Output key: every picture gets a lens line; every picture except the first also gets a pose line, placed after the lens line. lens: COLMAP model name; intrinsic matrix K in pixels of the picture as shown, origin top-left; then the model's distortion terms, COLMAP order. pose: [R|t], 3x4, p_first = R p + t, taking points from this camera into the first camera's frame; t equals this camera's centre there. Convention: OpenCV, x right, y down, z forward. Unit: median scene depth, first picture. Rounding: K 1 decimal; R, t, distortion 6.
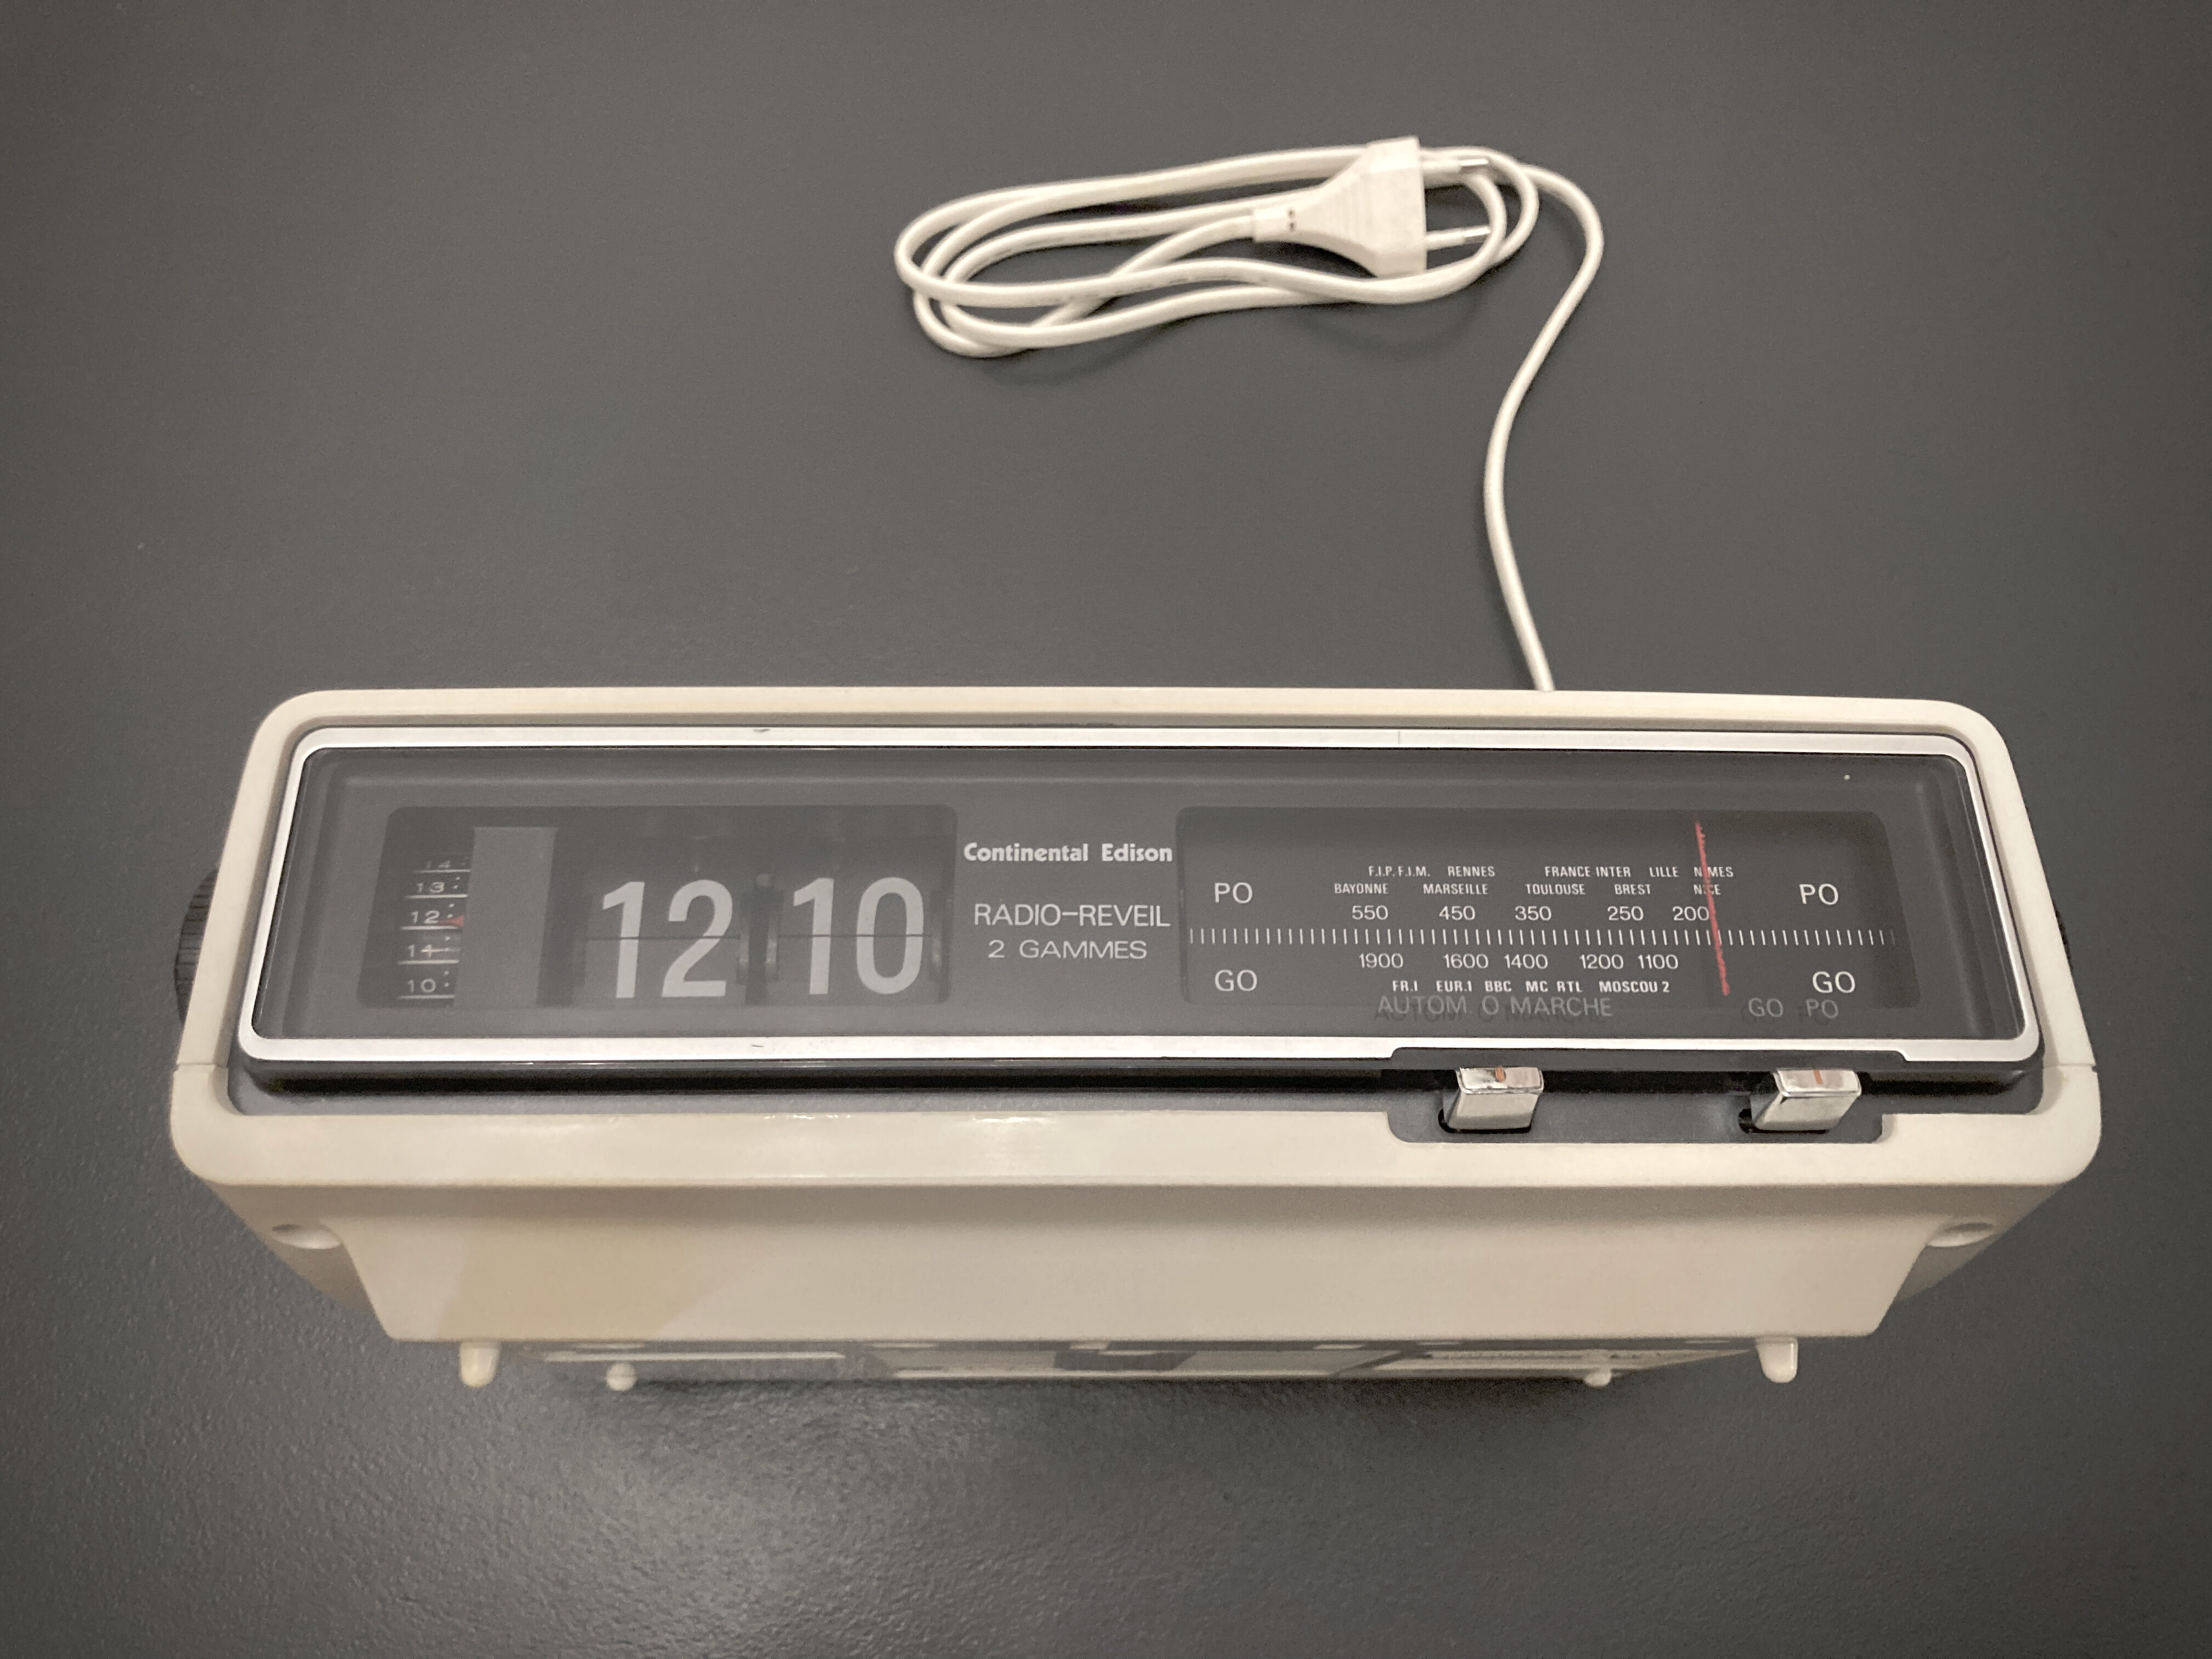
lens RADIAL K [[2014.8, 0, 1106.0], [0, 2014.8, 829.5], [0, 0, 1]] dist [0.140649, -0.337222]
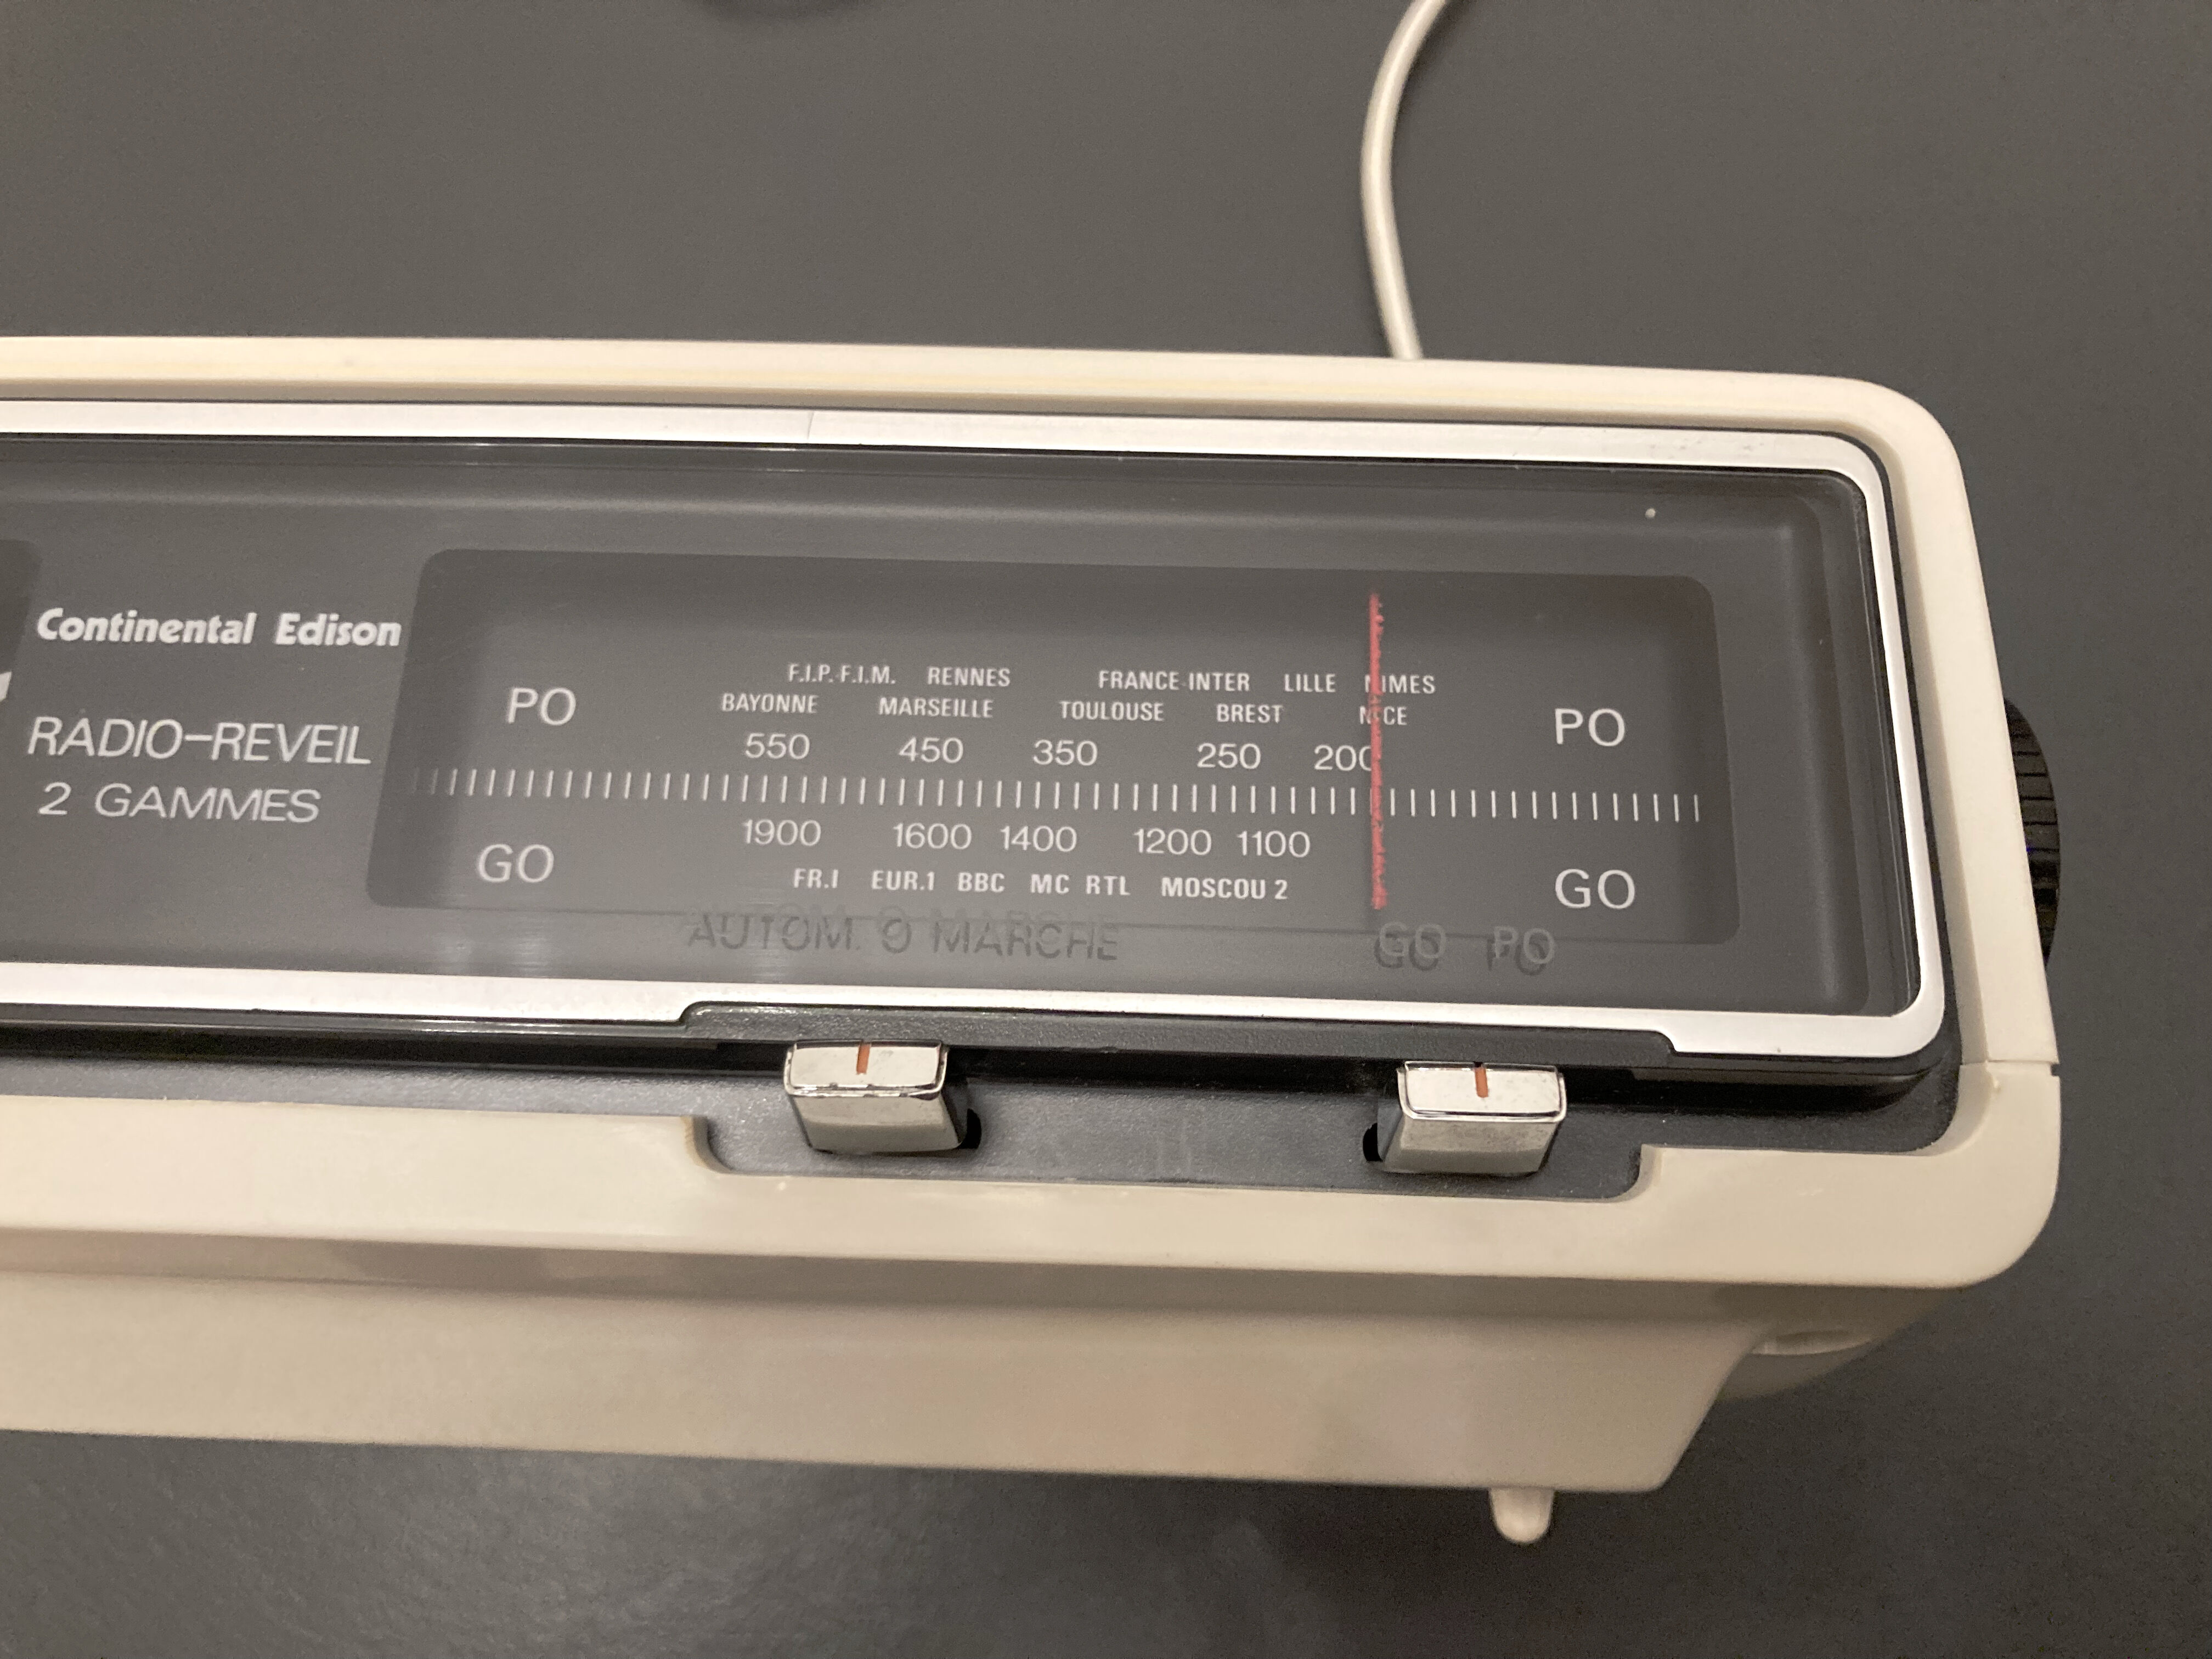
lens RADIAL K [[2014.8, 0, 1106.0], [0, 2014.8, 829.5], [0, 0, 1]] dist [0.140649, -0.337222]
pose [[0.996118, 0.023195, -0.084918, 0.273101], [-0.015351, 0.995650, 0.091896, 0.011031], [0.086680, -0.090235, 0.992141, 0.448192]]
